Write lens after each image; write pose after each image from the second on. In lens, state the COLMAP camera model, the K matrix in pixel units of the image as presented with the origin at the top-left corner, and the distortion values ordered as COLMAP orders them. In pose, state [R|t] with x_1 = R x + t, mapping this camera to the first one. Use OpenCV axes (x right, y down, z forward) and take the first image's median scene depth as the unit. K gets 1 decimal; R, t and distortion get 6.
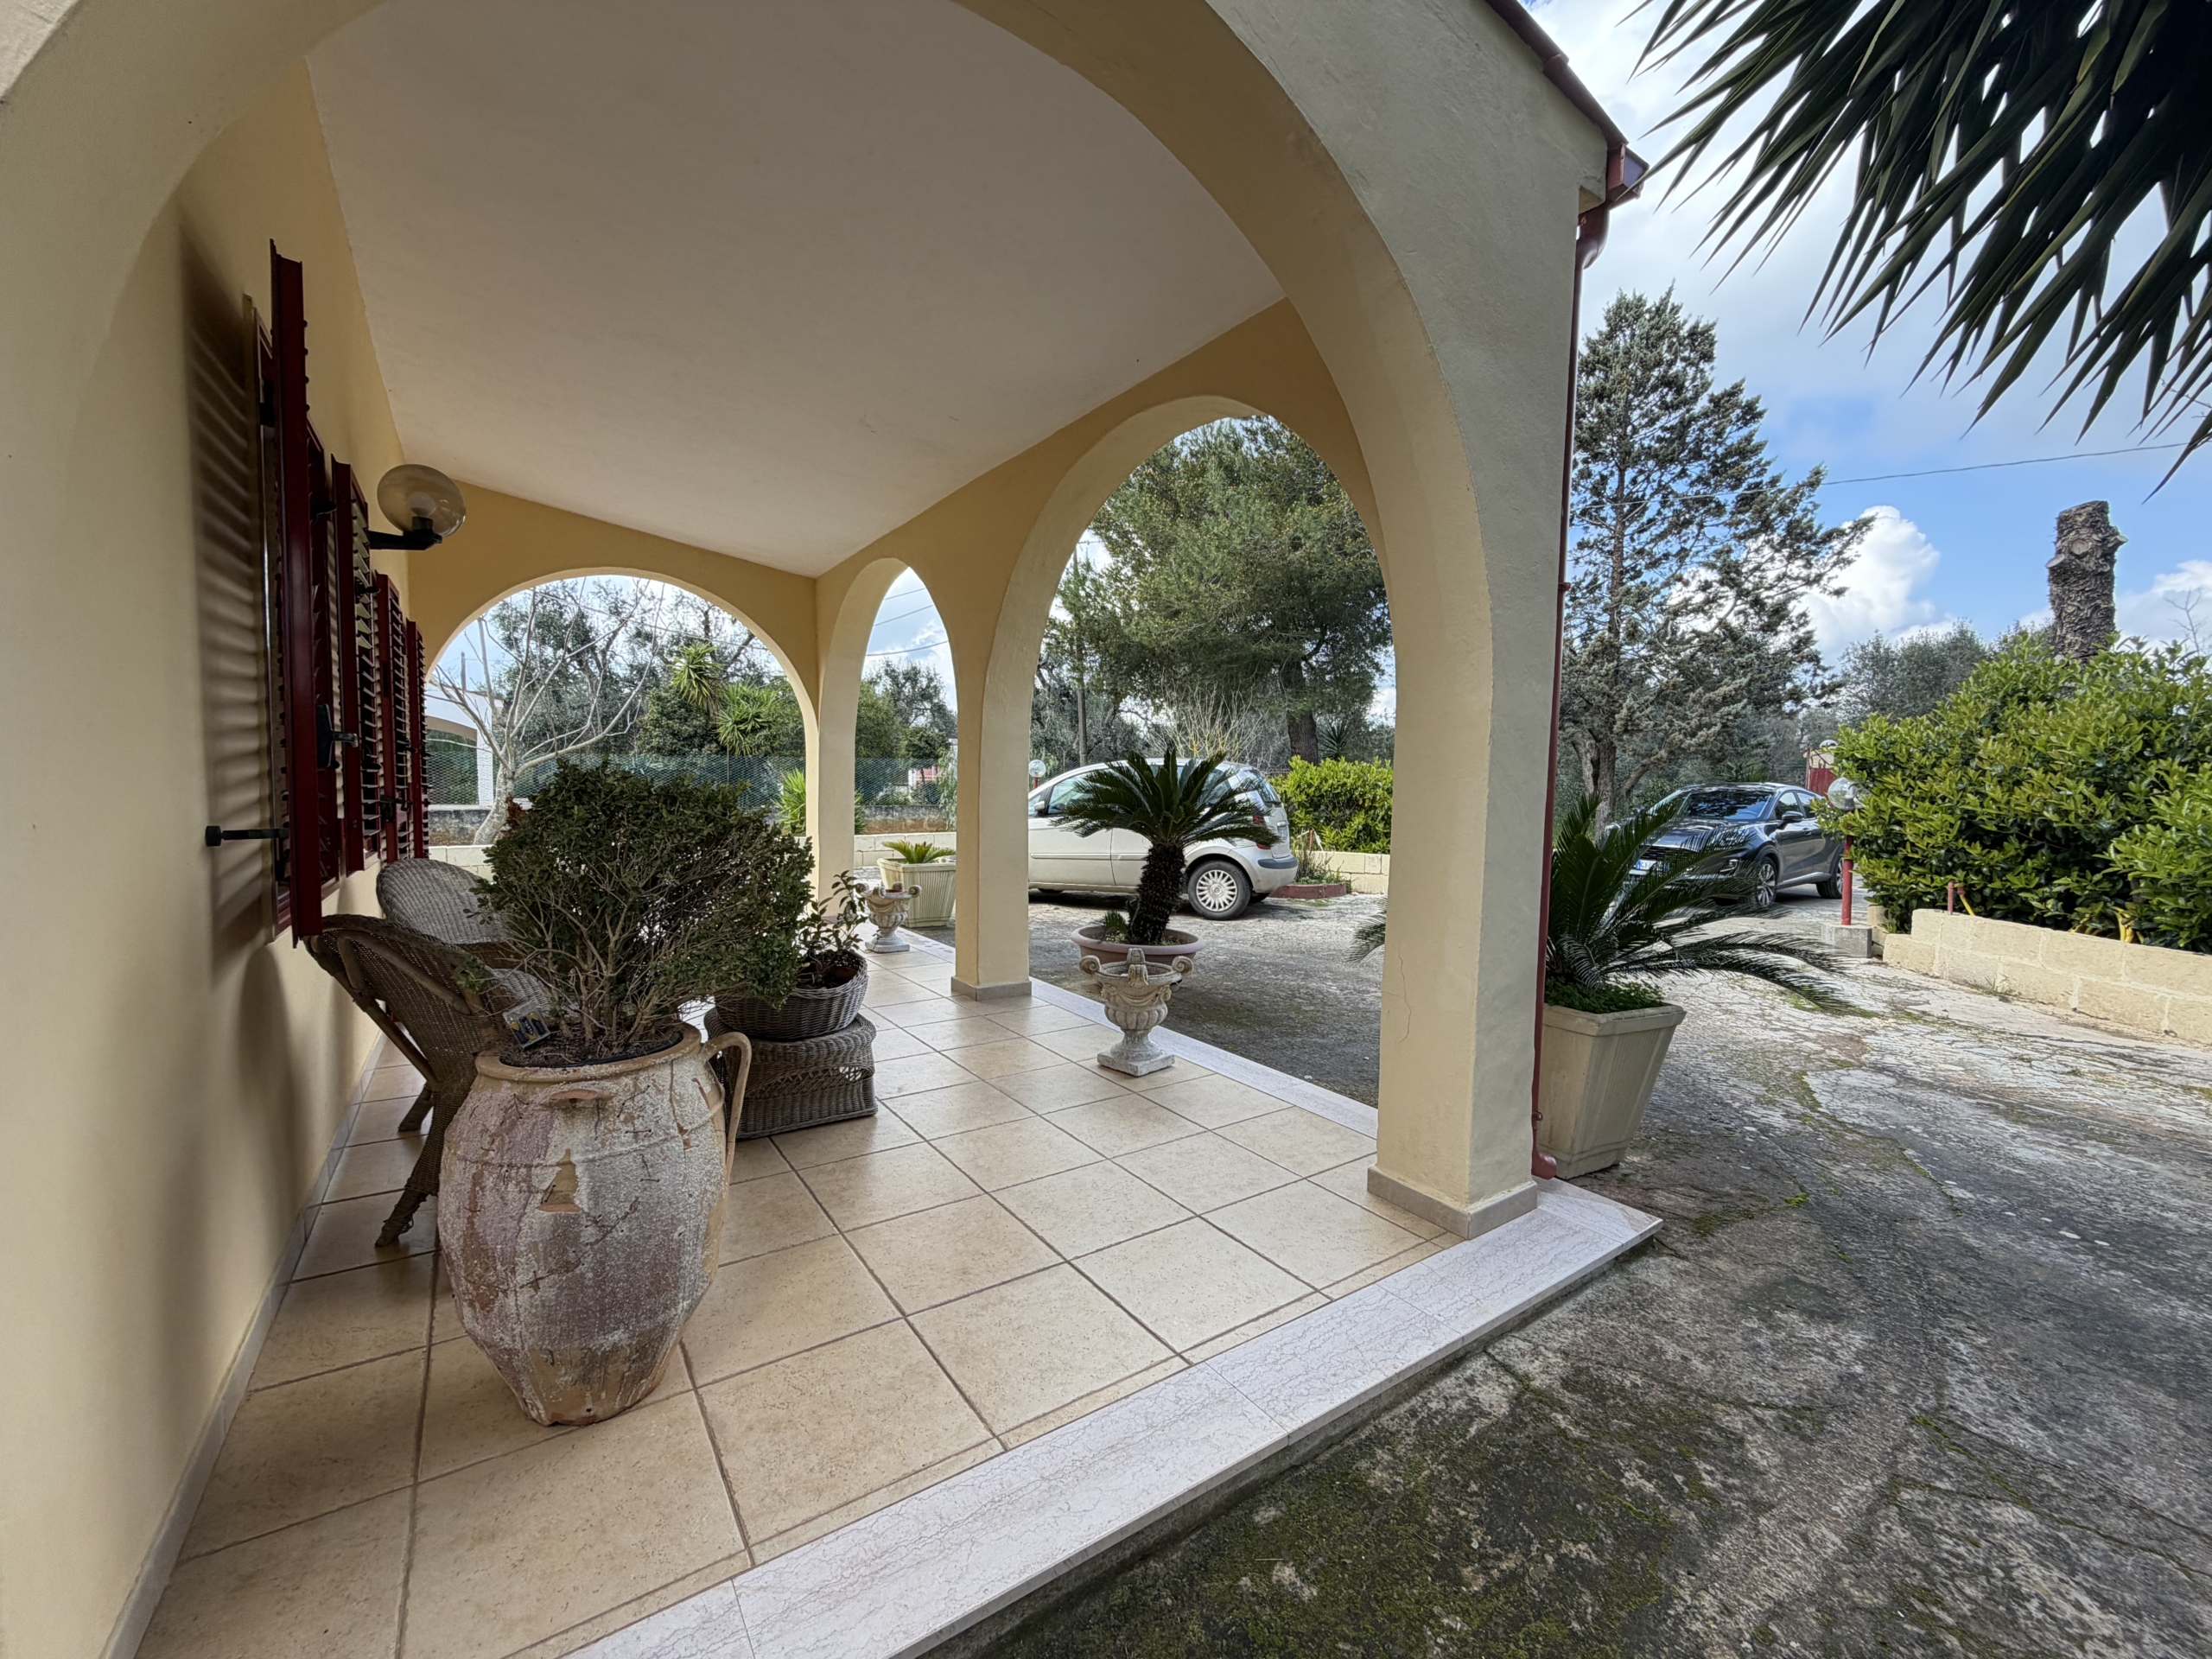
lens RADIAL K [[888.1, 0, 1105.6], [0, 888.1, 830.6], [0, 0, 1]] dist [0.003148, -0.000828]
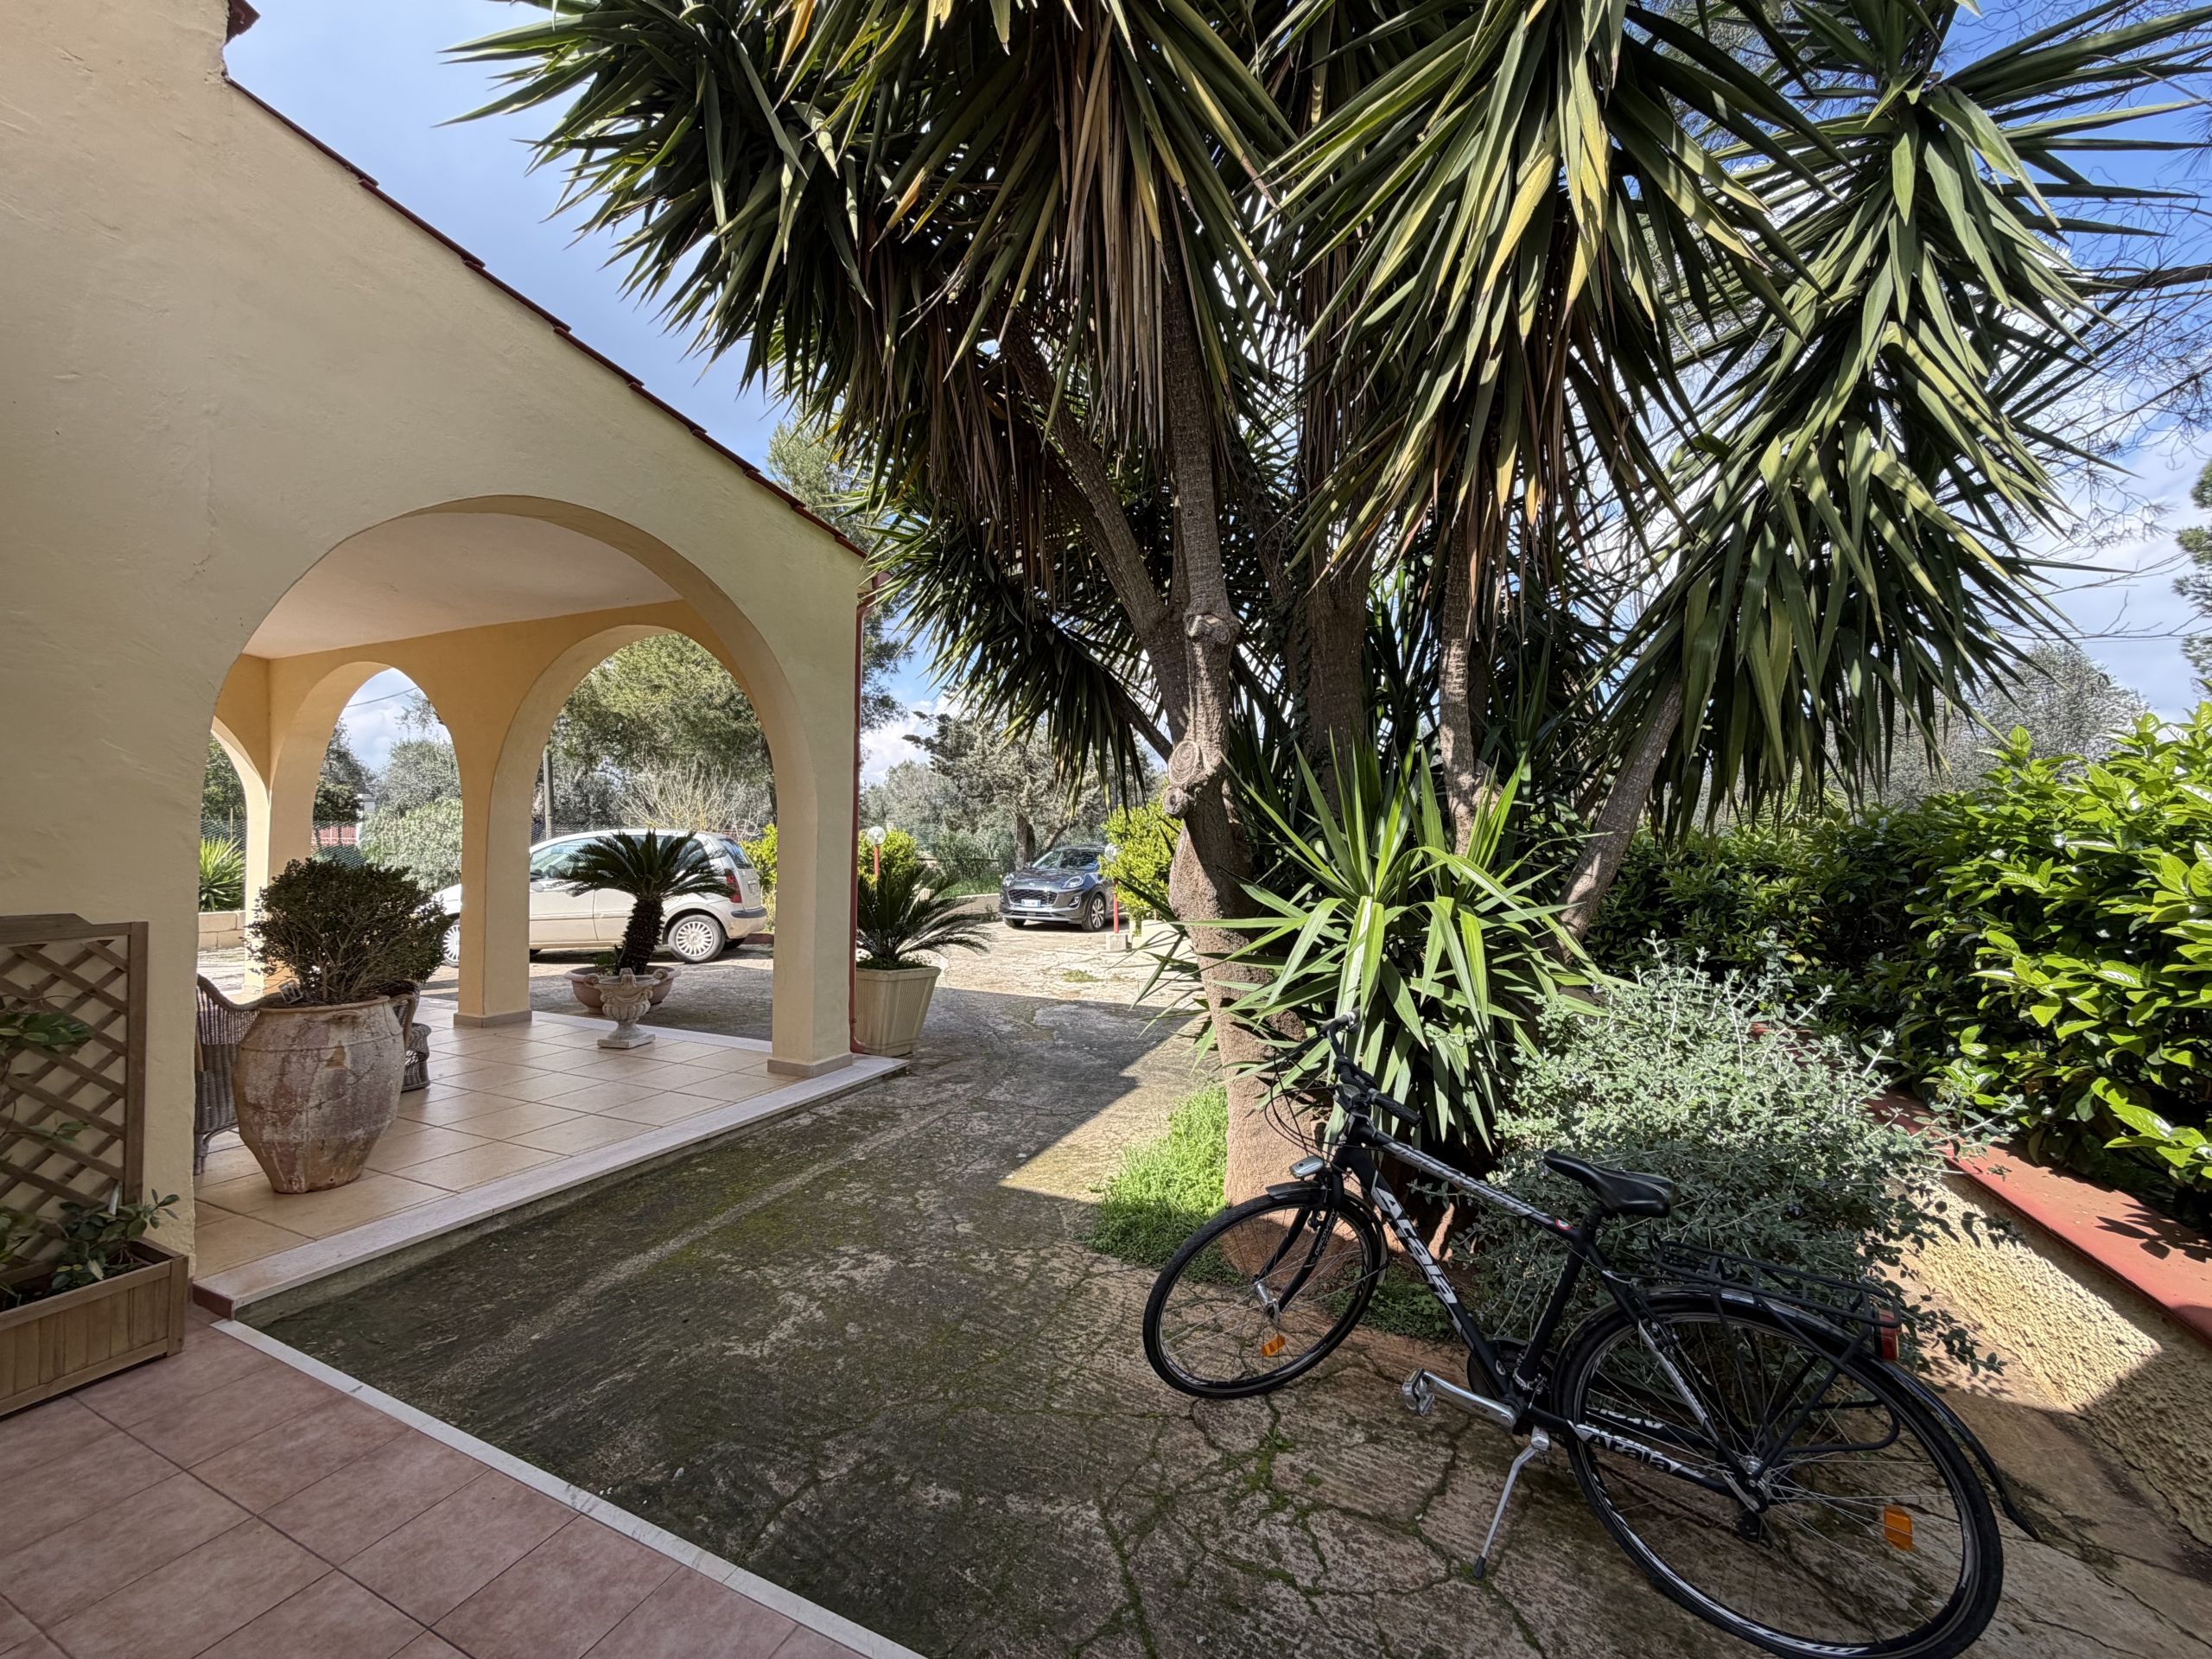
lens RADIAL K [[888.1, 0, 1098.1], [0, 888.1, 836.8], [0, 0, 1]] dist [0.003148, -0.000828]
pose [[0.858833, -0.003014, 0.512247, -0.031240], [0.031765, 0.998372, -0.047383, 0.006279], [-0.511270, 0.056965, 0.857530, -0.442305]]
